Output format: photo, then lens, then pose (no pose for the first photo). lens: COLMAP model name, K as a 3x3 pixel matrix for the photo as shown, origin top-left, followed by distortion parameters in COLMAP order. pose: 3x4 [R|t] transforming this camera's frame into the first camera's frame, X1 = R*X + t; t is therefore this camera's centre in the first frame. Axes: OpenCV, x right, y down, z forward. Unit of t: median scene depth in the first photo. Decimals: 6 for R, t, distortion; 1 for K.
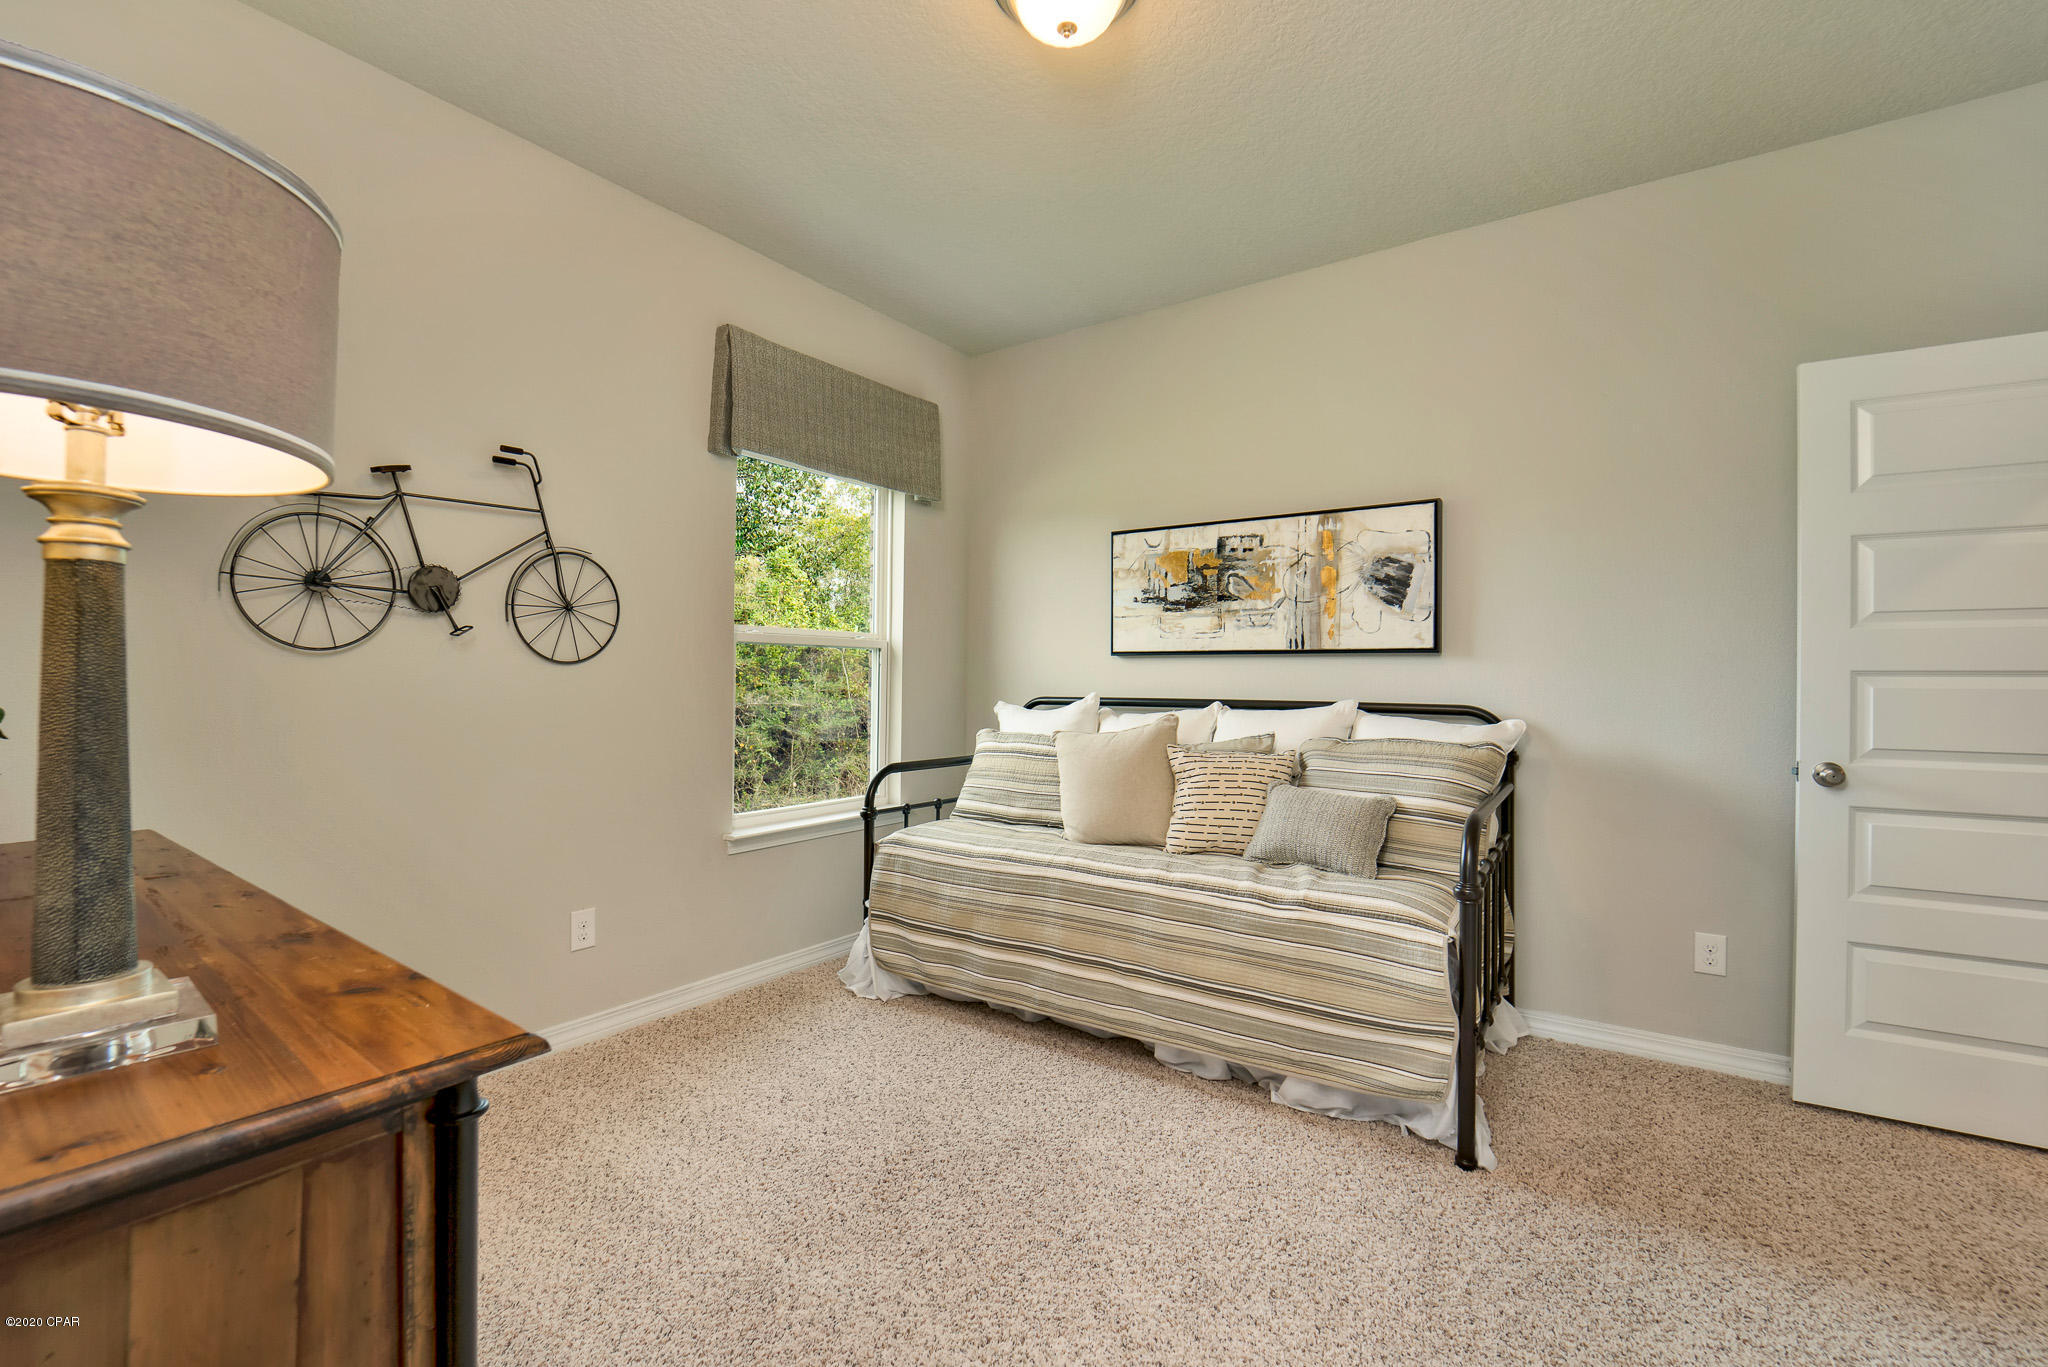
lens RADIAL K [[841.0, 0, 1027.2], [0, 841.0, 680.6], [0, 0, 1]] dist [-0.026066, 0.000037]
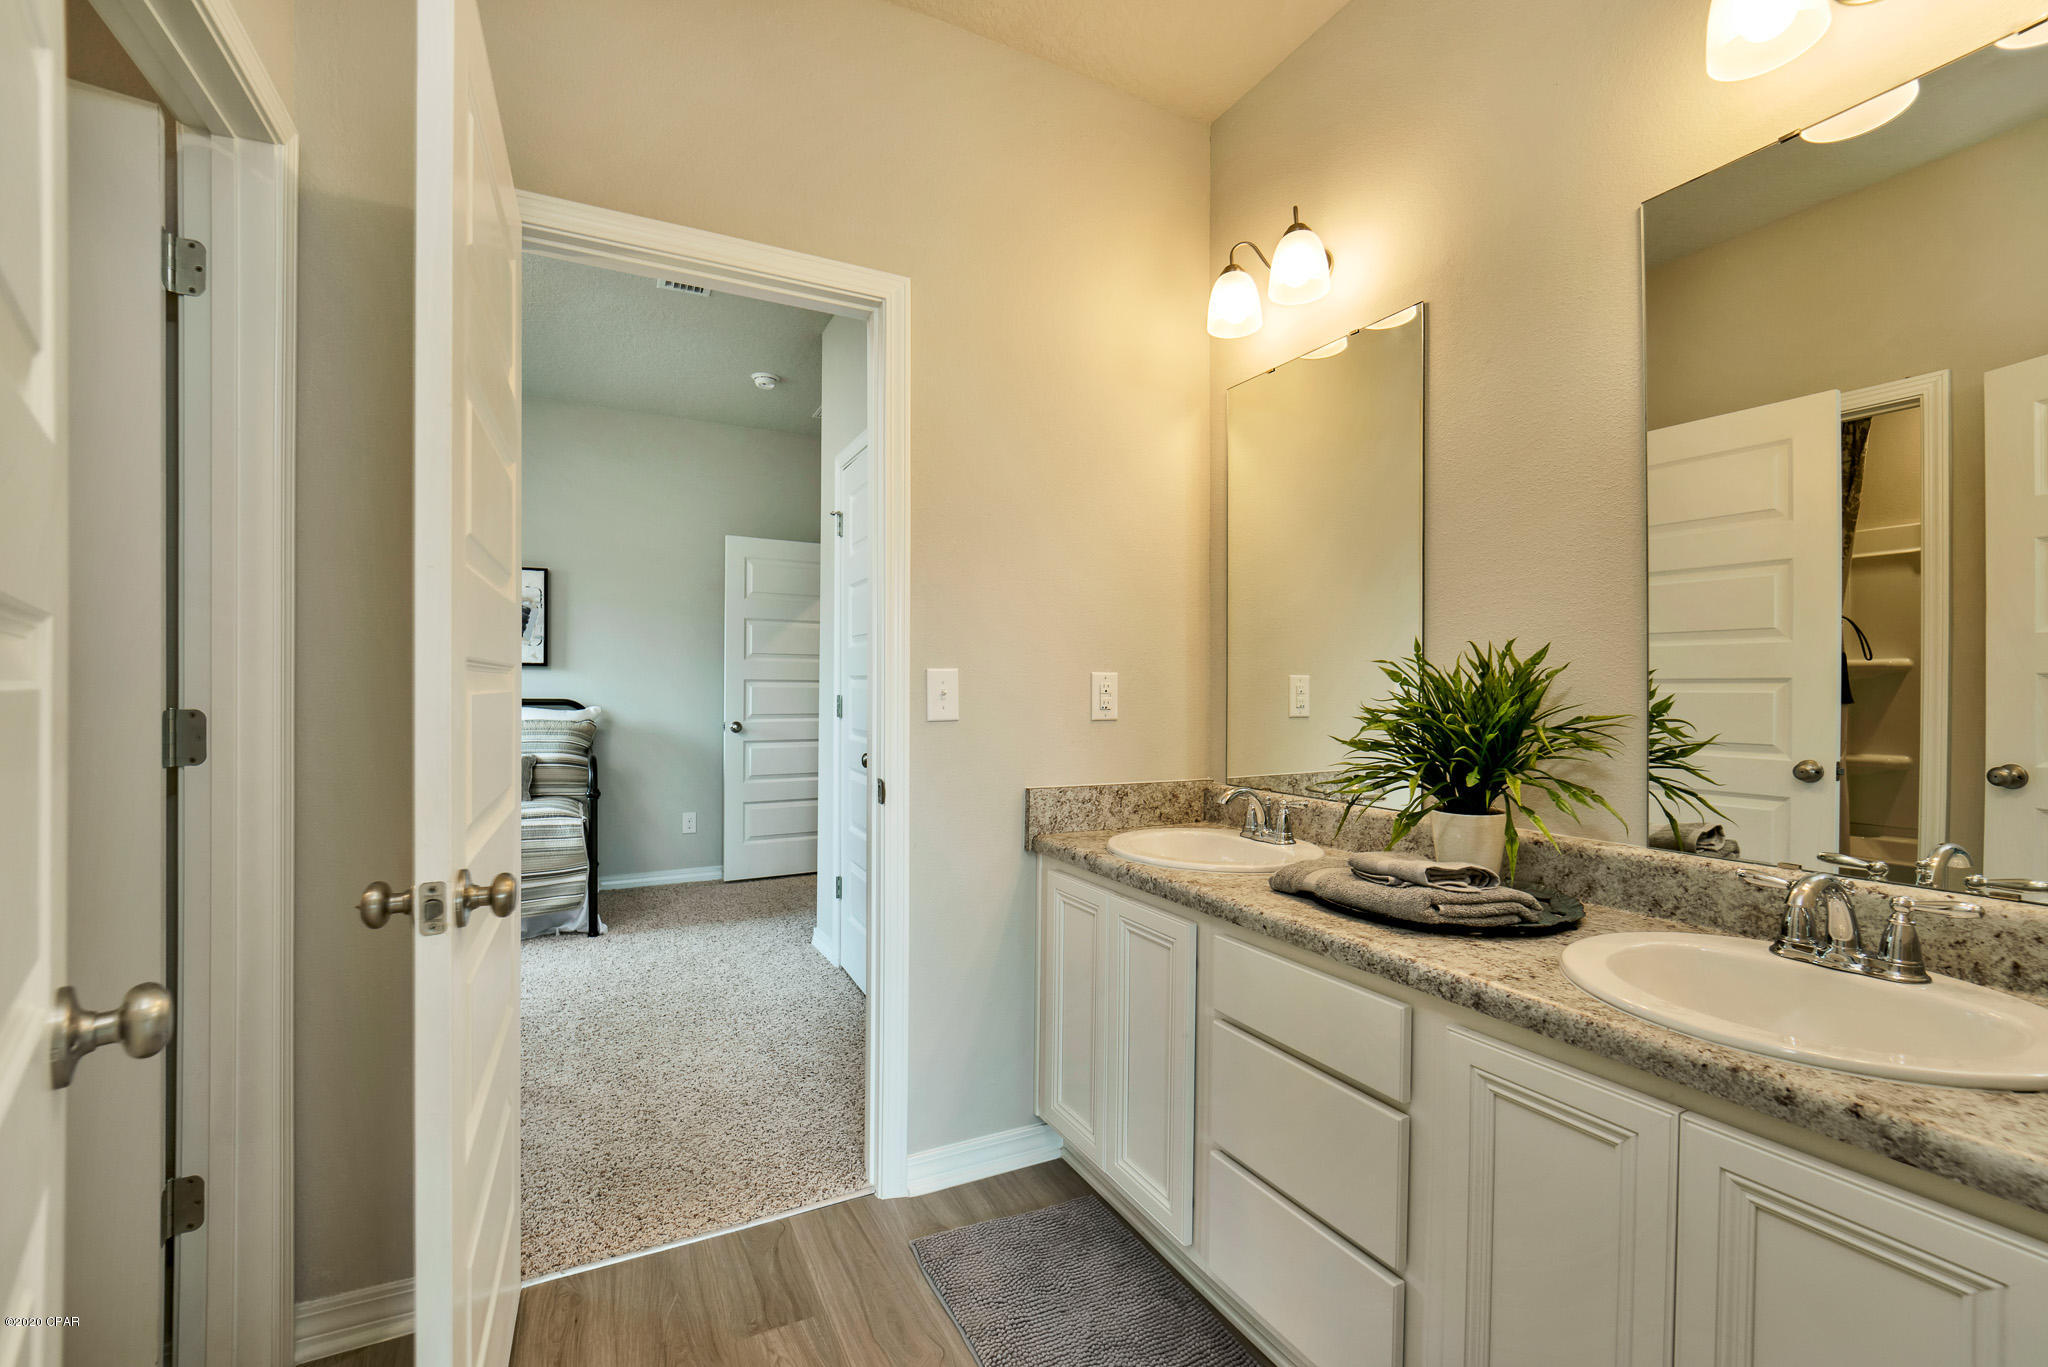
lens RADIAL K [[841.0, 0, 1017.9], [0, 841.0, 689.8], [0, 0, 1]] dist [-0.026066, 0.000037]
pose [[0.457295, -0.013056, 0.889219, -0.609631], [-0.011897, 0.999713, 0.020796, -0.037146], [-0.889236, -0.020089, 0.457008, -0.630233]]
